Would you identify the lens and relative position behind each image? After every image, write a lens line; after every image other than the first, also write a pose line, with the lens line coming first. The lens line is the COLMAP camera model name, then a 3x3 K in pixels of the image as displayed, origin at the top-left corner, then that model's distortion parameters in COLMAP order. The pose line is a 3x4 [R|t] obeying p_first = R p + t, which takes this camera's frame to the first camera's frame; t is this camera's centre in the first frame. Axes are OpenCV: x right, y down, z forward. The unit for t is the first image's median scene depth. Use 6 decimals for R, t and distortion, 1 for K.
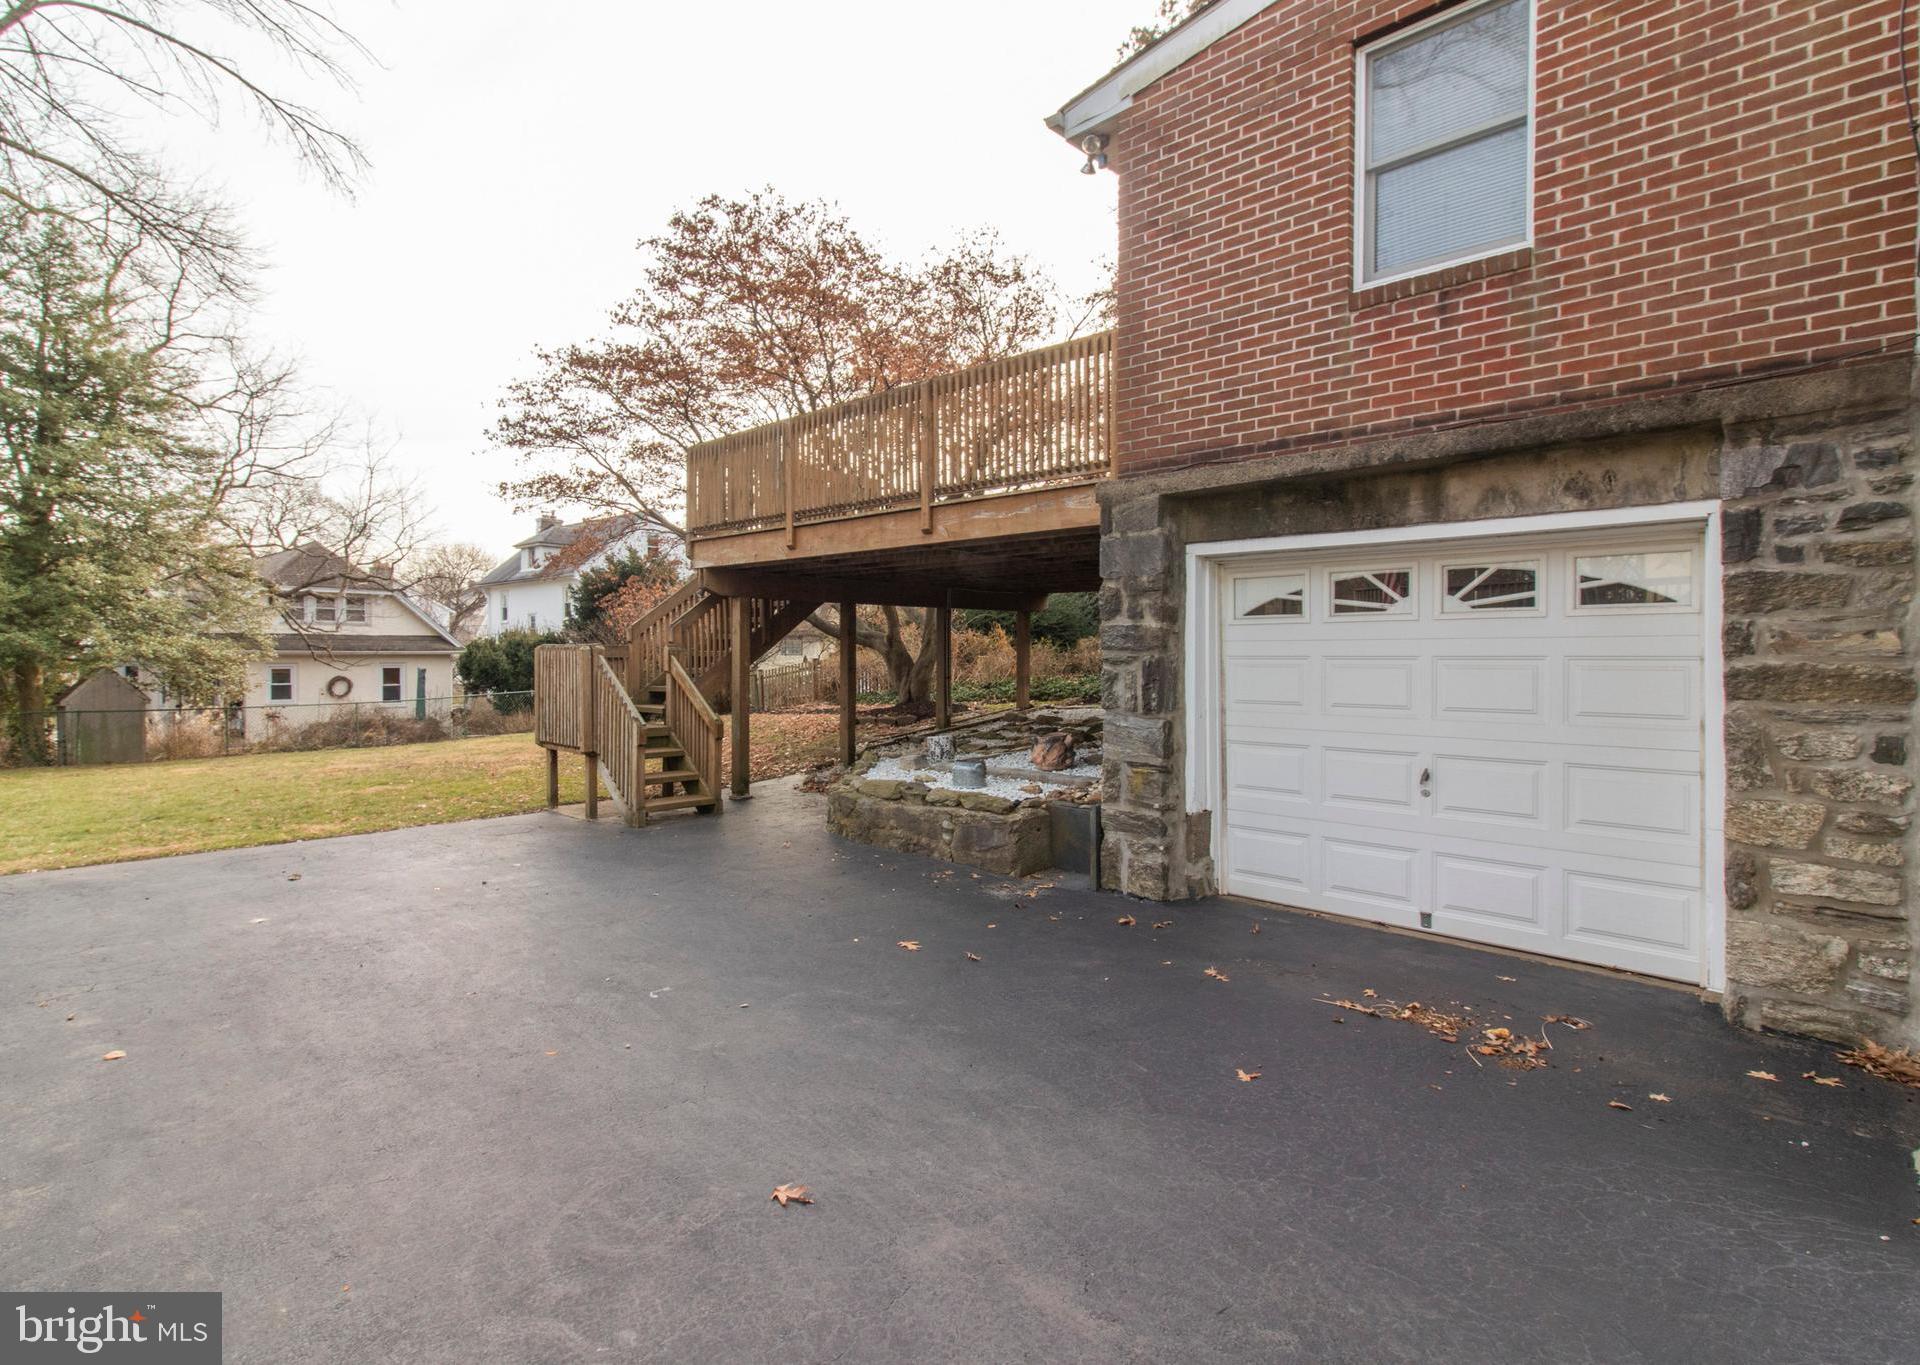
lens RADIAL K [[985.2, 0, 903.0], [0, 985.2, 675.4], [0, 0, 1]] dist [-0.003188, 0.002518]
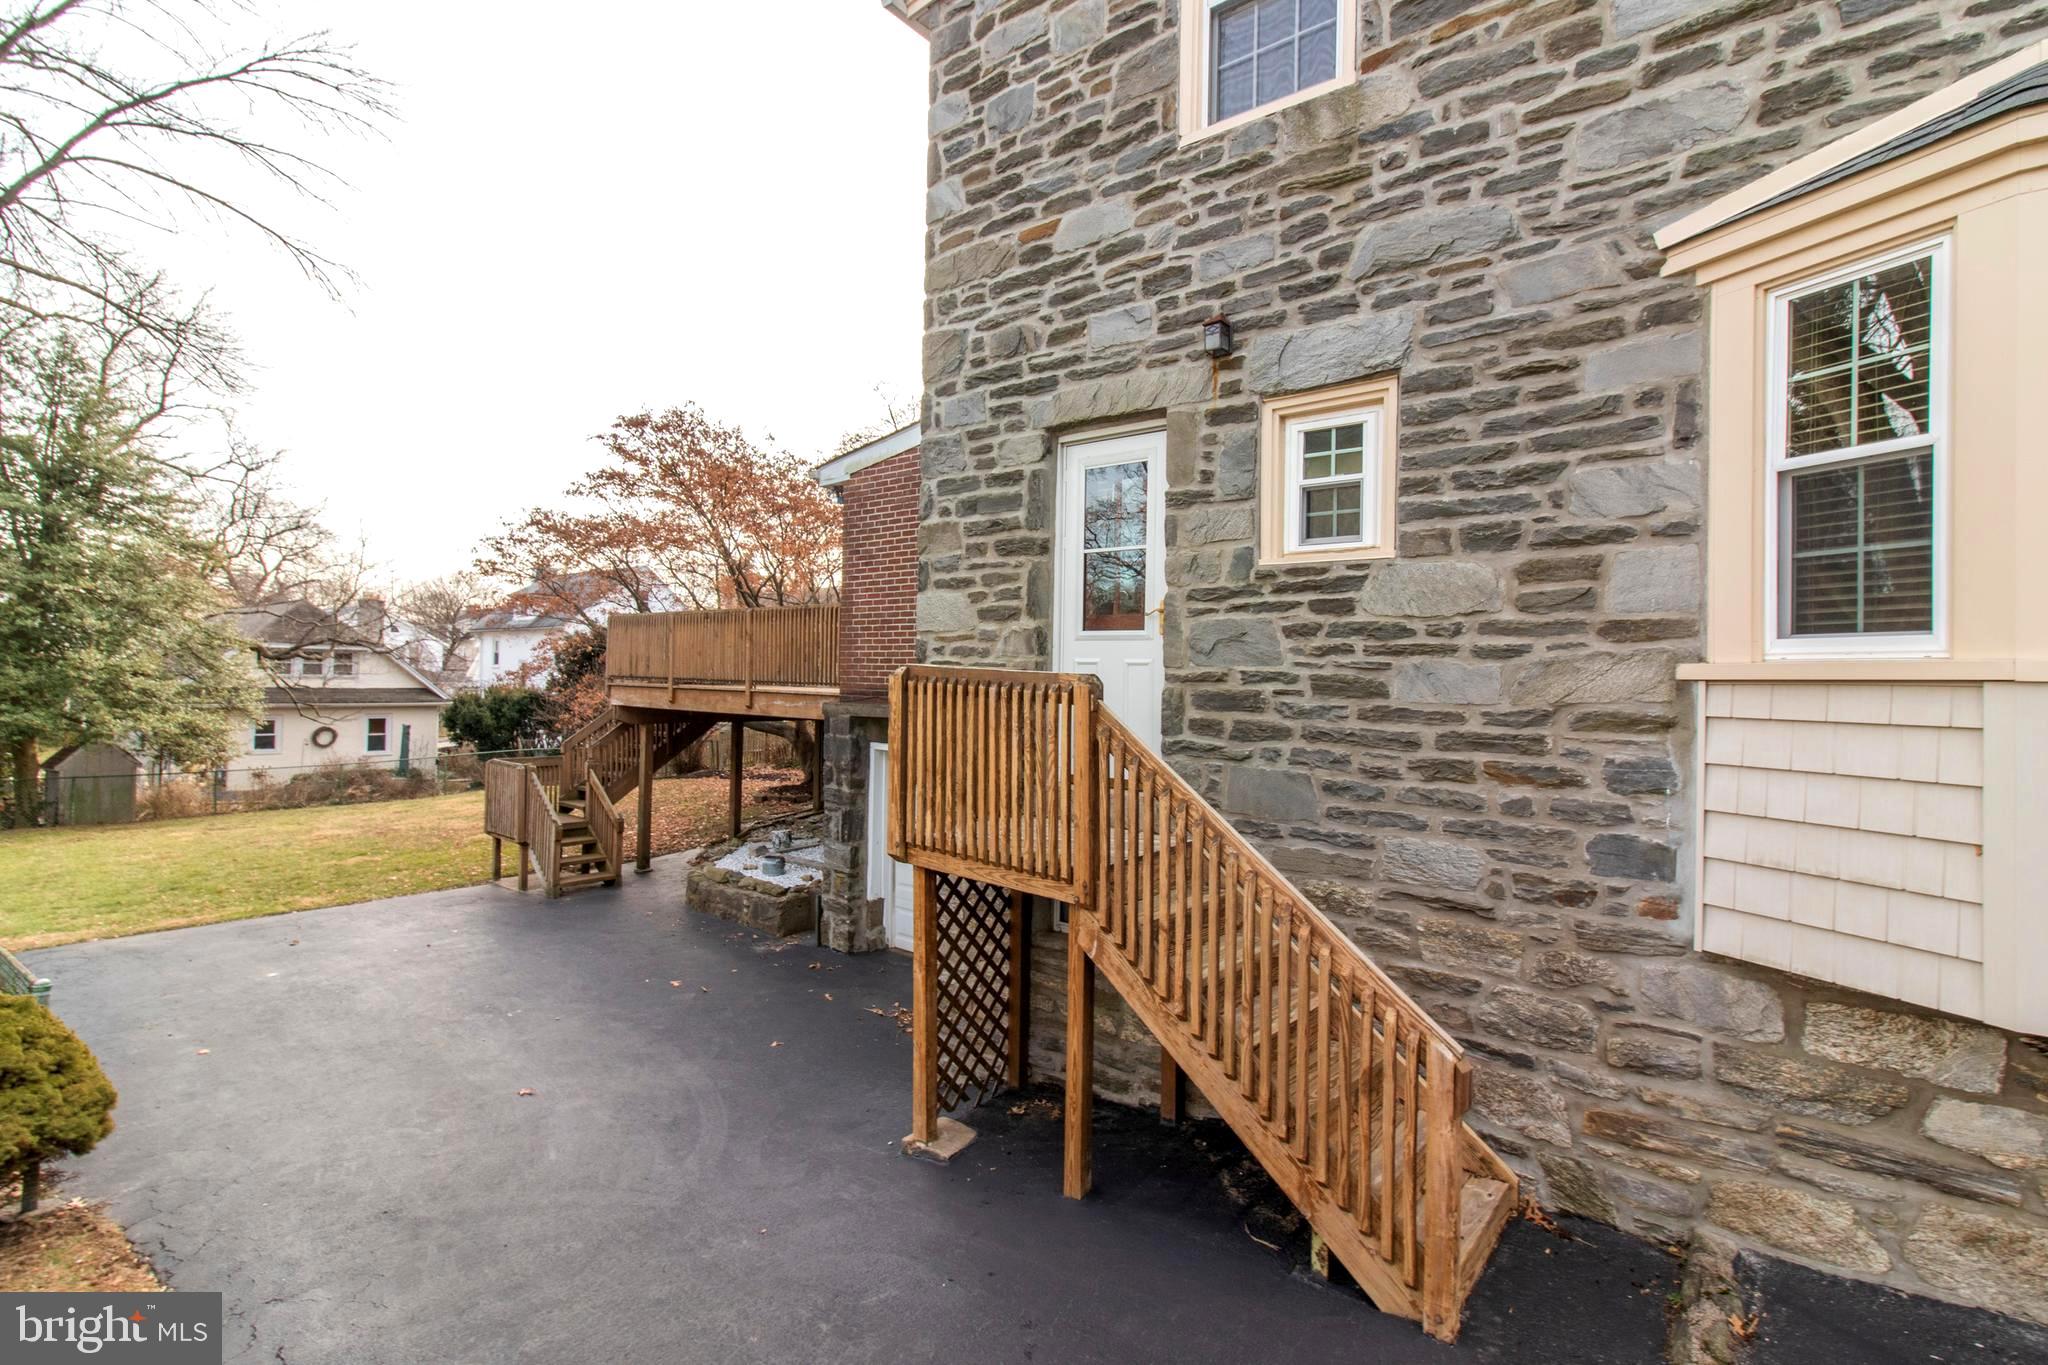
lens RADIAL K [[944.6, 0, 1026.6], [0, 944.6, 677.5], [0, 0, 1]] dist [0.000282, -0.000932]
pose [[0.992543, 0.018322, 0.120508, 0.197501], [-0.014770, 0.999432, -0.030305, -0.110202], [-0.120995, 0.028299, 0.992250, -0.367120]]
